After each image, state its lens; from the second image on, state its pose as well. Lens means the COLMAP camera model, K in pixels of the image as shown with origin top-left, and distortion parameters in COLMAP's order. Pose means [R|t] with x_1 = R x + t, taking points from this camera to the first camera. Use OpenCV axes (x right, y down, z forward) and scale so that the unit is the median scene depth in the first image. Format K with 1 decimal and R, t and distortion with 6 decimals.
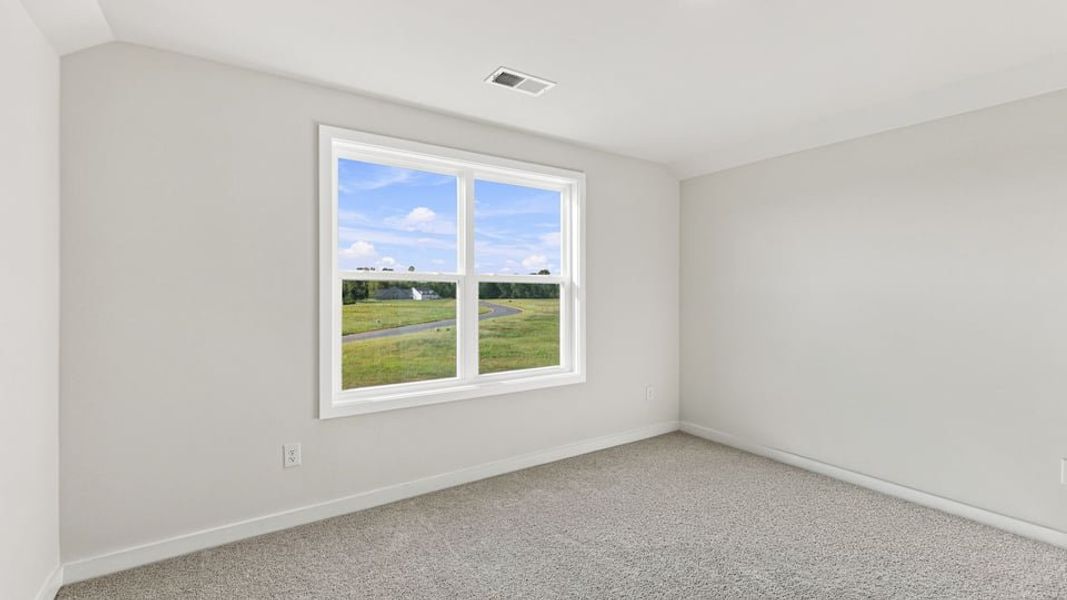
lens RADIAL K [[465.2, 0, 524.5], [0, 465.2, 294.3], [0, 0, 1]] dist [0.004377, 0.000197]
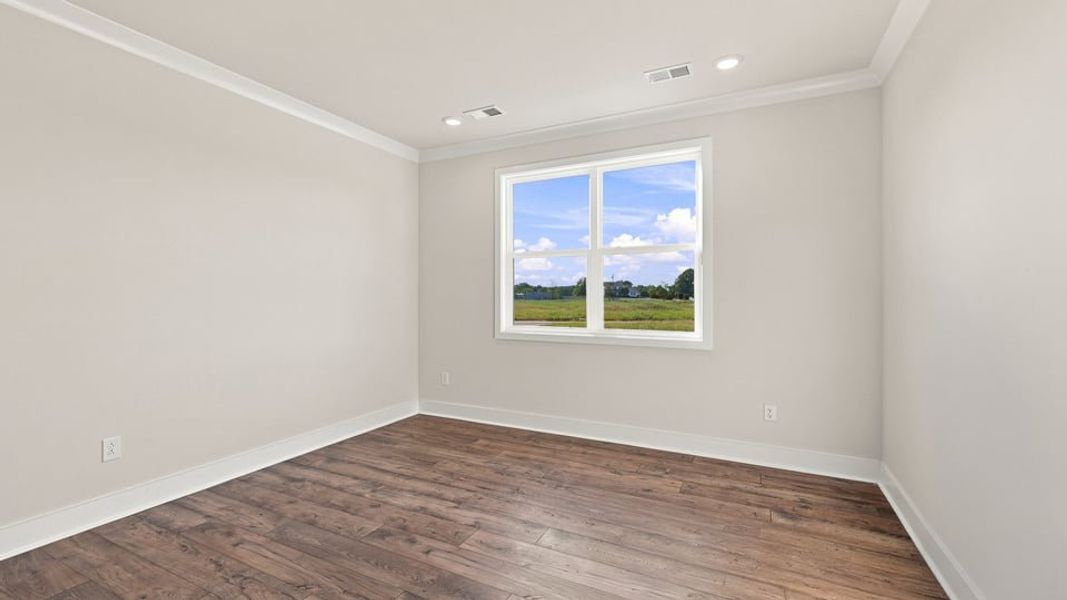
lens RADIAL K [[459.8, 0, 527.8], [0, 459.8, 295.6], [0, 0, 1]] dist [0.016507, -0.000018]
pose [[0.472492, 0.000272, -0.881335, 0.901814], [-0.002632, 0.999996, -0.001102, 0.086820], [0.881331, 0.002841, 0.472491, 0.233743]]
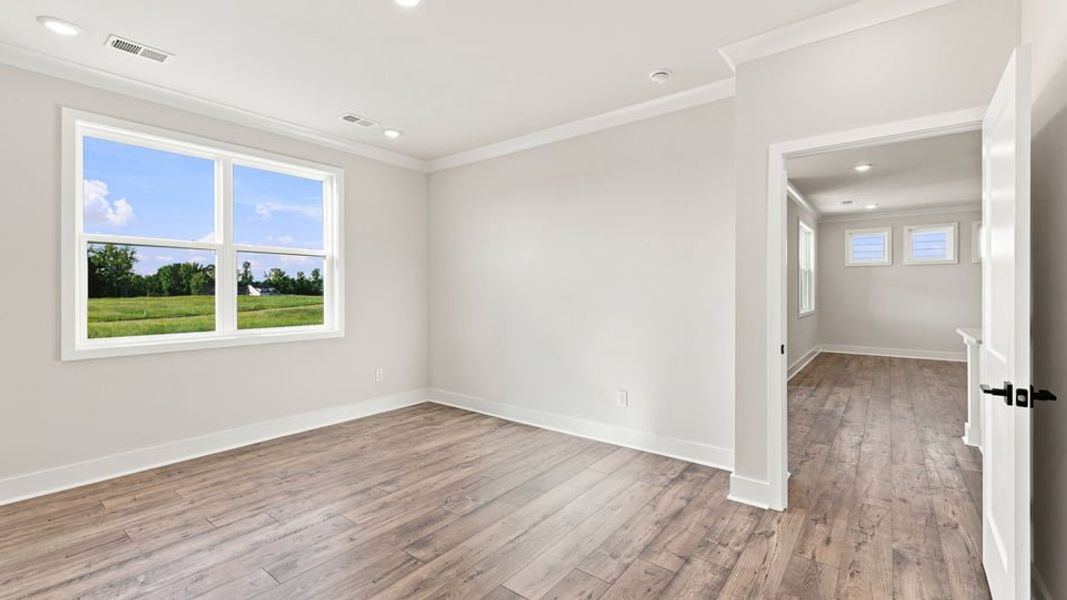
lens RADIAL K [[461.2, 0, 534.9], [0, 461.2, 292.0], [0, 0, 1]] dist [-0.002669, -0.000783]
pose [[0.950241, -0.004602, 0.311481, 0.259378], [0.004865, 0.999988, -0.000069, 0.081027], [-0.311477, 0.001581, 0.950253, -0.362612]]
